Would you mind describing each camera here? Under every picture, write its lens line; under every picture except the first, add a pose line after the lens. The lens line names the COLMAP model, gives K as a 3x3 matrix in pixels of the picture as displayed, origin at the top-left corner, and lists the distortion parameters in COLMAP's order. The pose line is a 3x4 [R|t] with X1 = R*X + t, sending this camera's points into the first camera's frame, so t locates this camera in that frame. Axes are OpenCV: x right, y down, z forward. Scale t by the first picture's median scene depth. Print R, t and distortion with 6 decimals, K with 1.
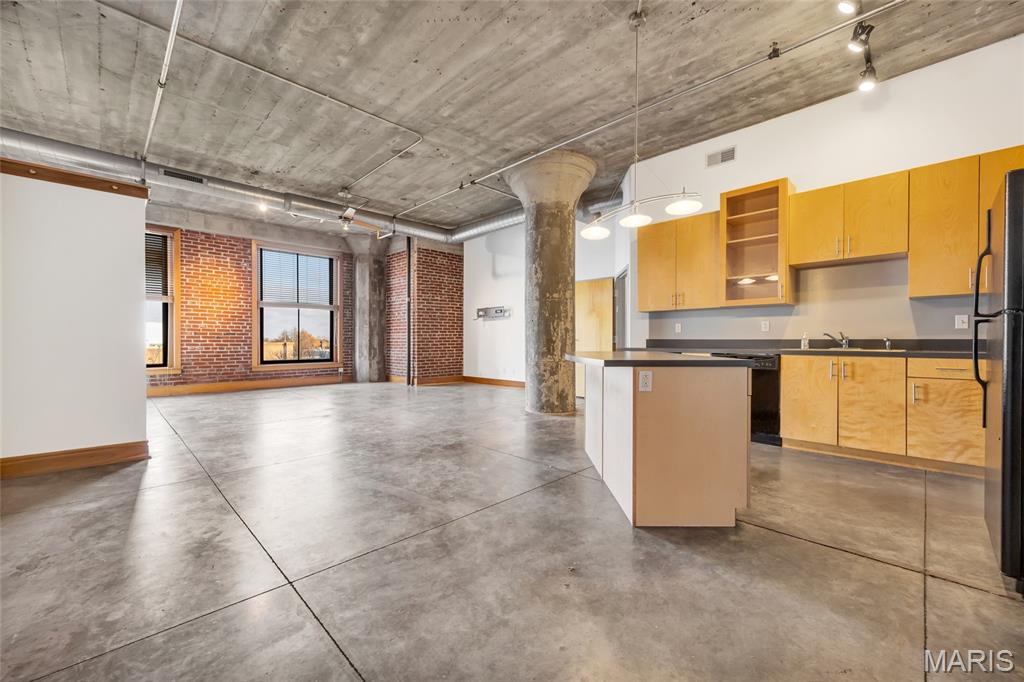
lens RADIAL K [[406.5, 0, 510.9], [0, 406.5, 343.3], [0, 0, 1]] dist [0.006906, -0.000459]
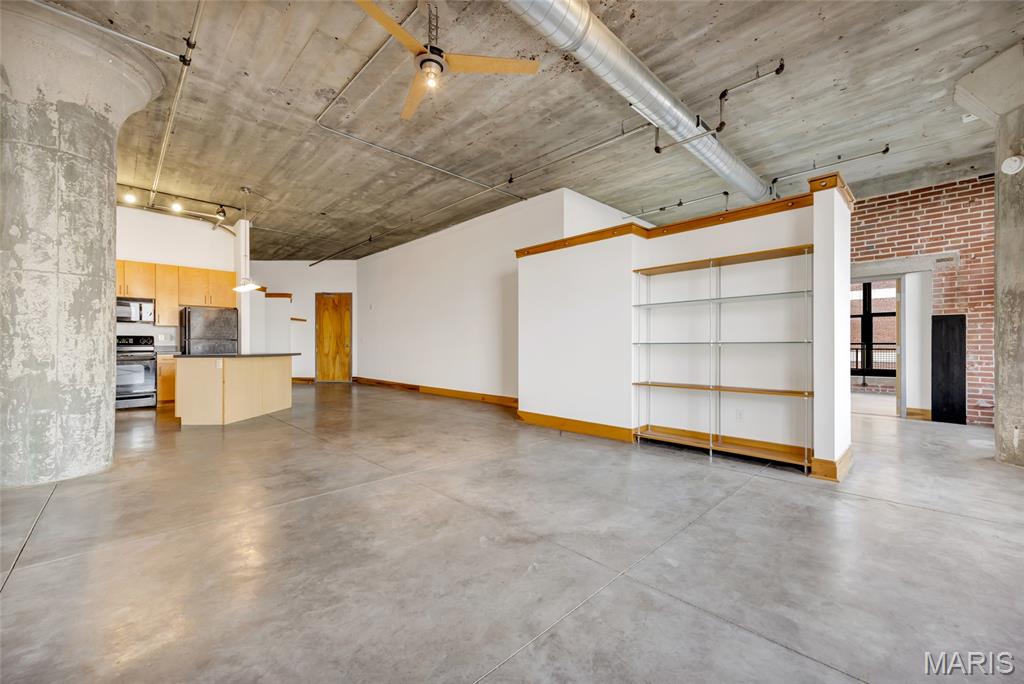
lens RADIAL K [[407.2, 0, 521.6], [0, 407.2, 344.8], [0, 0, 1]] dist [0.008959, 0.000464]
pose [[-0.999995, 0.000083, -0.003149, -0.579132], [0.000063, 0.999978, 0.006619, -0.016677], [0.003150, 0.006619, -0.999973, 1.660853]]
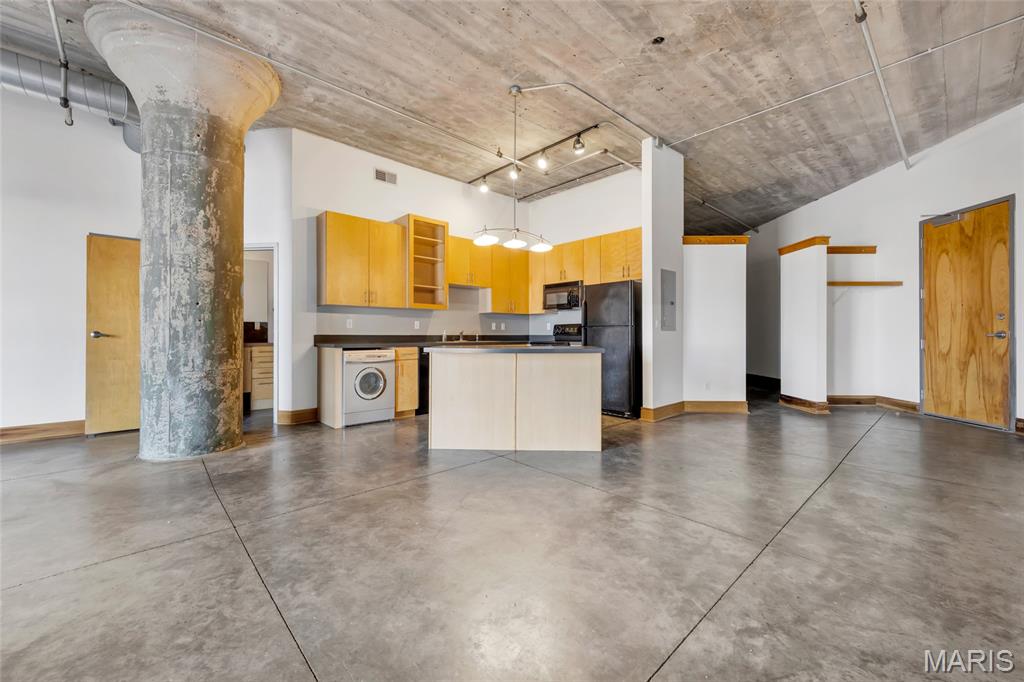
lens RADIAL K [[409.2, 0, 512.6], [0, 409.2, 333.6], [0, 0, 1]] dist [0.006513, -0.000245]
pose [[0.031372, 0.004096, 0.999499, -0.544226], [0.008191, 0.999957, -0.004355, -0.004995], [-0.999474, 0.008324, 0.031337, 0.528047]]
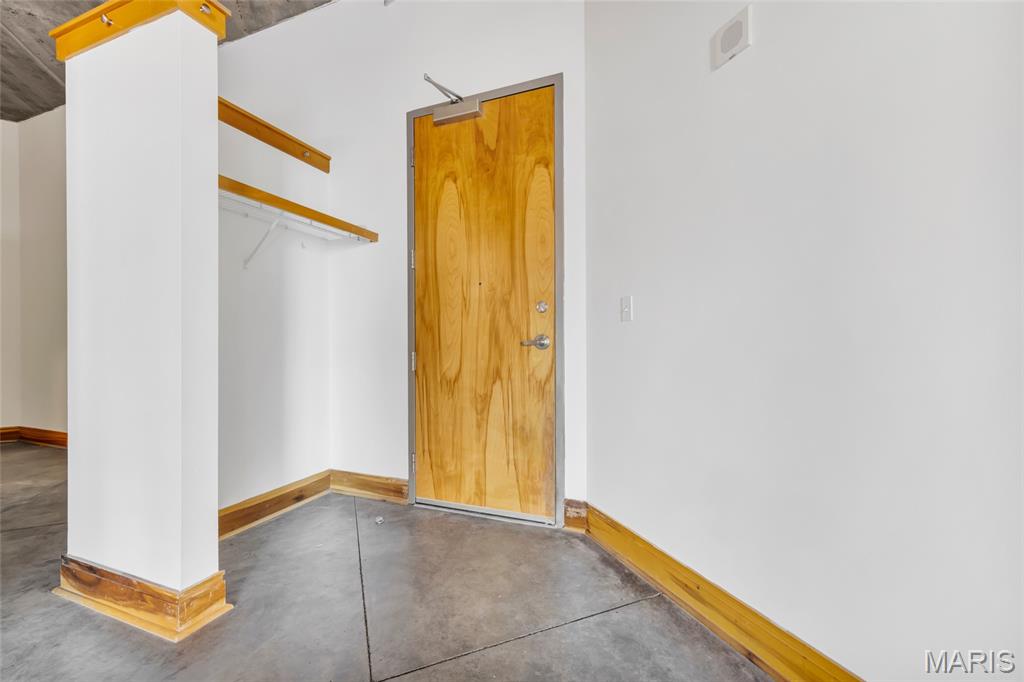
lens RADIAL K [[403.6, 0, 512.8], [0, 403.6, 339.8], [0, 0, 1]] dist [0.007208, -0.000200]
pose [[-0.930645, 0.005463, 0.365882, 0.168999], [0.007886, 0.999956, 0.005130, -0.002759], [-0.365838, 0.007659, -0.930647, -0.006322]]
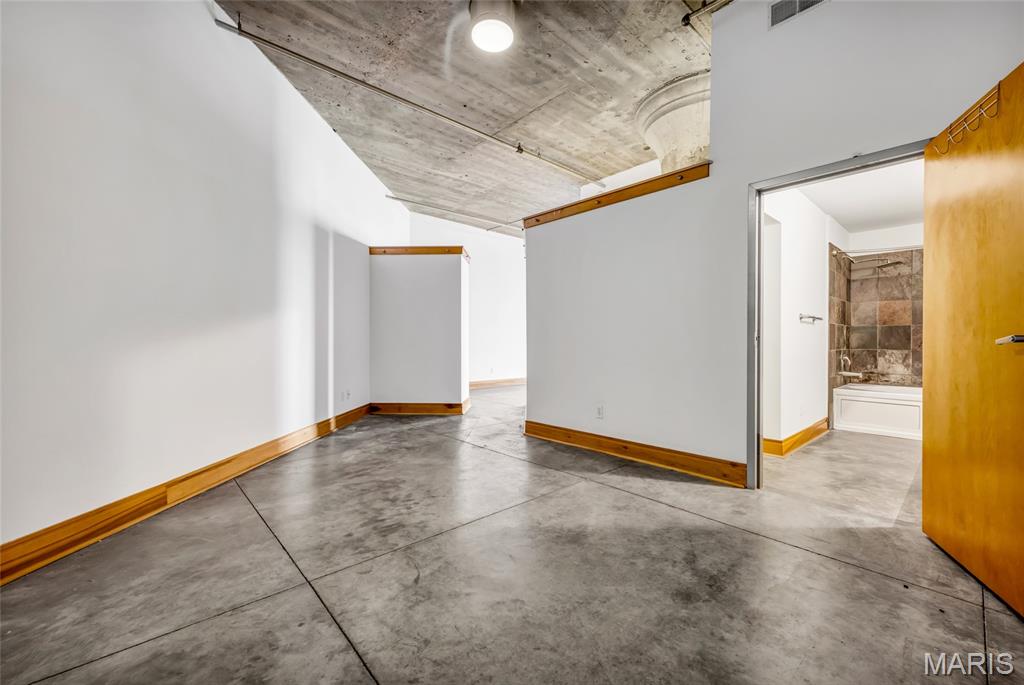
lens RADIAL K [[403.6, 0, 512.8], [0, 403.6, 341.3], [0, 0, 1]] dist [0.007208, -0.000200]
pose [[-0.052094, 0.002782, -0.998638, 1.608548], [-0.011153, 0.999932, 0.003367, 0.000777], [0.998580, 0.011313, -0.052060, 0.016190]]
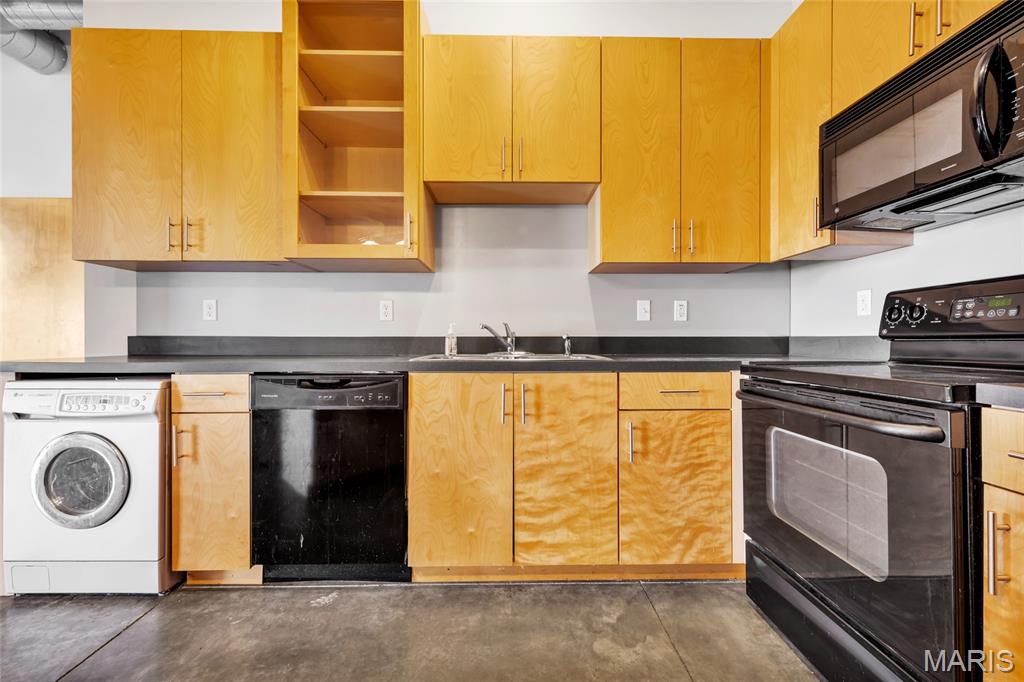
lens RADIAL K [[408.5, 0, 517.1], [0, 408.5, 337.5], [0, 0, 1]] dist [0.006167, -0.000244]
pose [[0.687961, 0.002195, 0.725745, 0.297508], [0.005937, 0.999945, -0.008653, -0.002659], [-0.725724, 0.010262, 0.687910, 0.431417]]
